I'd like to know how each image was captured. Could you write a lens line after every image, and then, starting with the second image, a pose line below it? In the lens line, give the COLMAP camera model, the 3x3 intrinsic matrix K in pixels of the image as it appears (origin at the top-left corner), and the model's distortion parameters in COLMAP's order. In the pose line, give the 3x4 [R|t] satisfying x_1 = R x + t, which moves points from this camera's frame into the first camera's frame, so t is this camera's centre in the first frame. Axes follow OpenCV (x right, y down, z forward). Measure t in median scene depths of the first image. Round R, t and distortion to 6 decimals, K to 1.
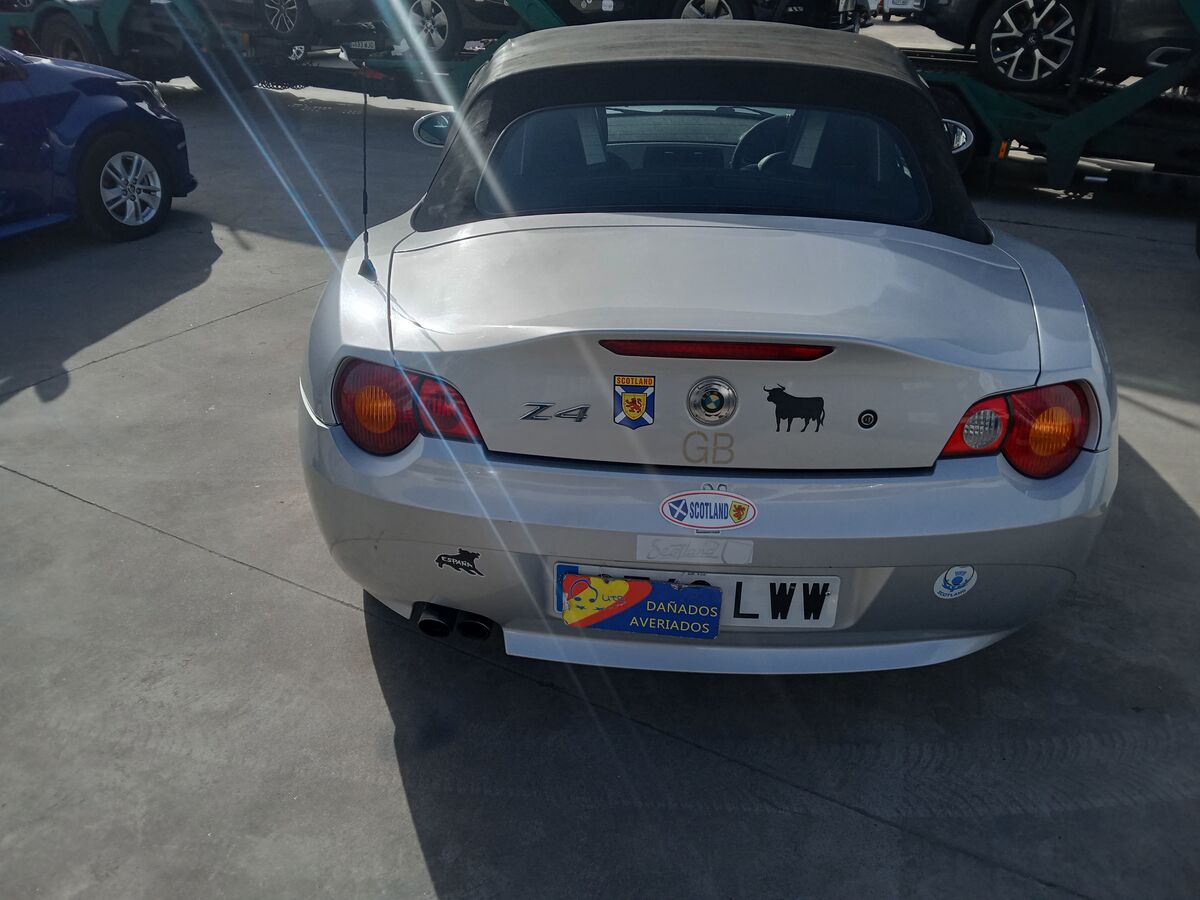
lens RADIAL K [[869.6, 0, 598.2], [0, 869.6, 439.8], [0, 0, 1]] dist [0.050601, -0.070802]
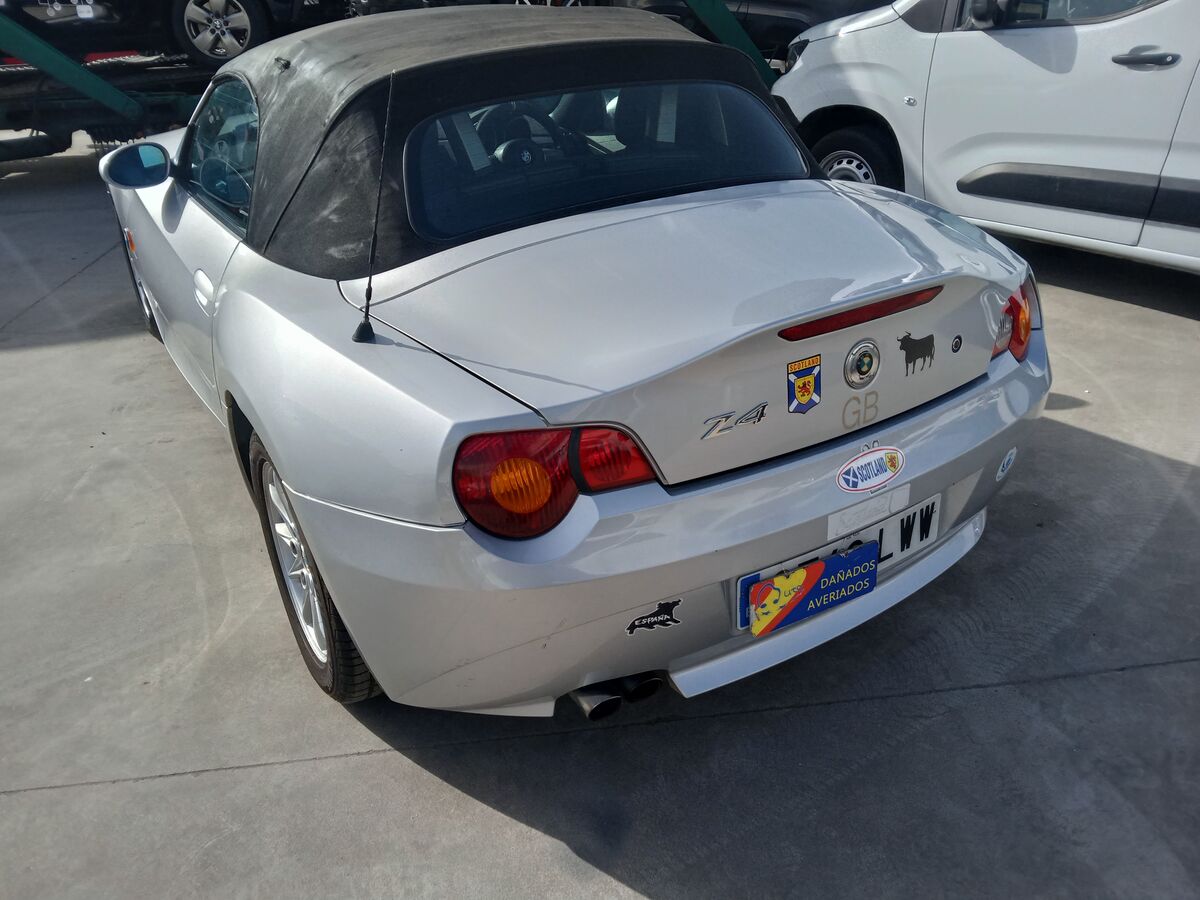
lens RADIAL K [[867.1, 0, 600.0], [0, 867.1, 450.0], [0, 0, 1]] dist [0.055602, -0.068777]
pose [[0.815980, -0.302160, 0.492824, -0.595365], [0.294993, 0.950811, 0.094534, -0.123934], [-0.497147, 0.068242, 0.864979, 0.257390]]
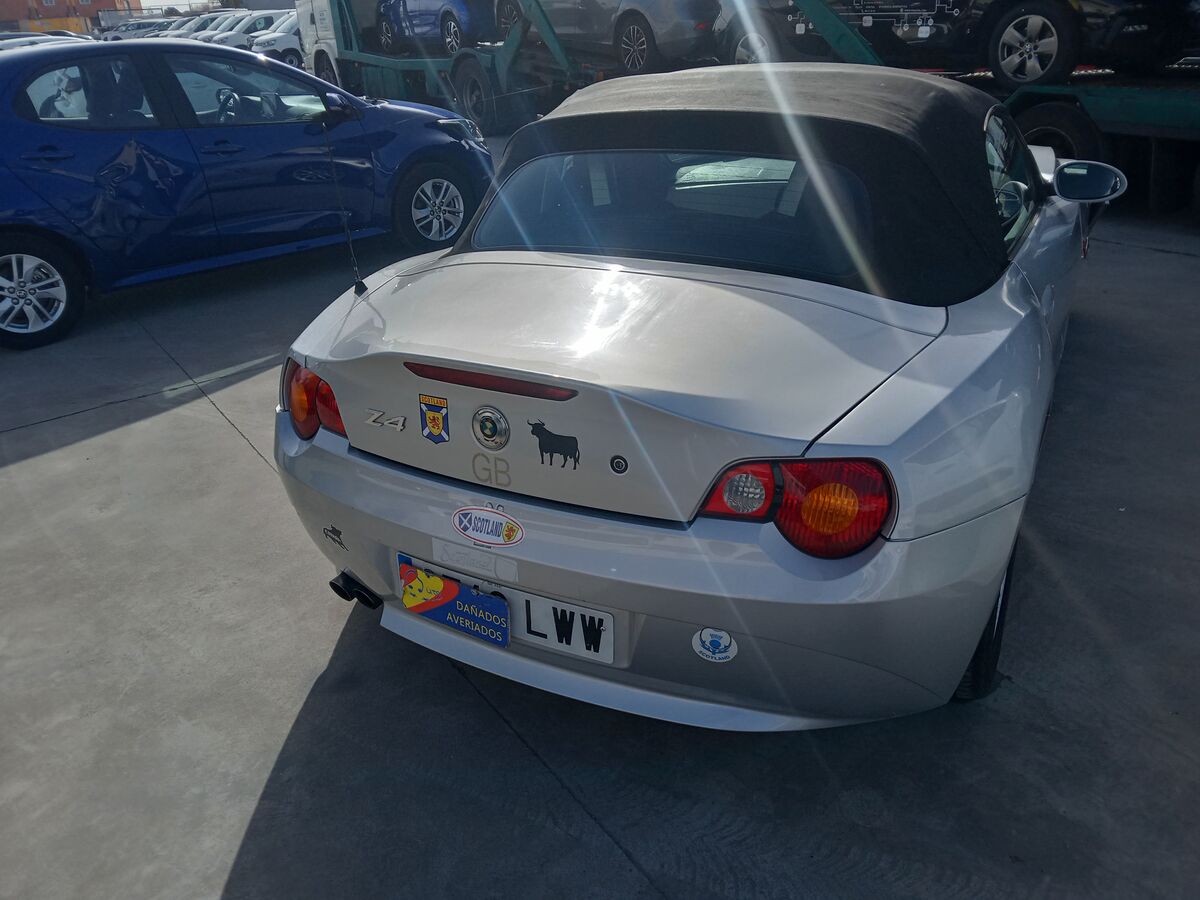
lens RADIAL K [[874.3, 0, 606.4], [0, 874.3, 443.1], [0, 0, 1]] dist [0.050214, -0.075606]
pose [[0.905467, 0.137057, -0.401677, 0.653419], [-0.145963, 0.989253, 0.008511, -0.051262], [0.398526, 0.050924, 0.915742, 0.040737]]
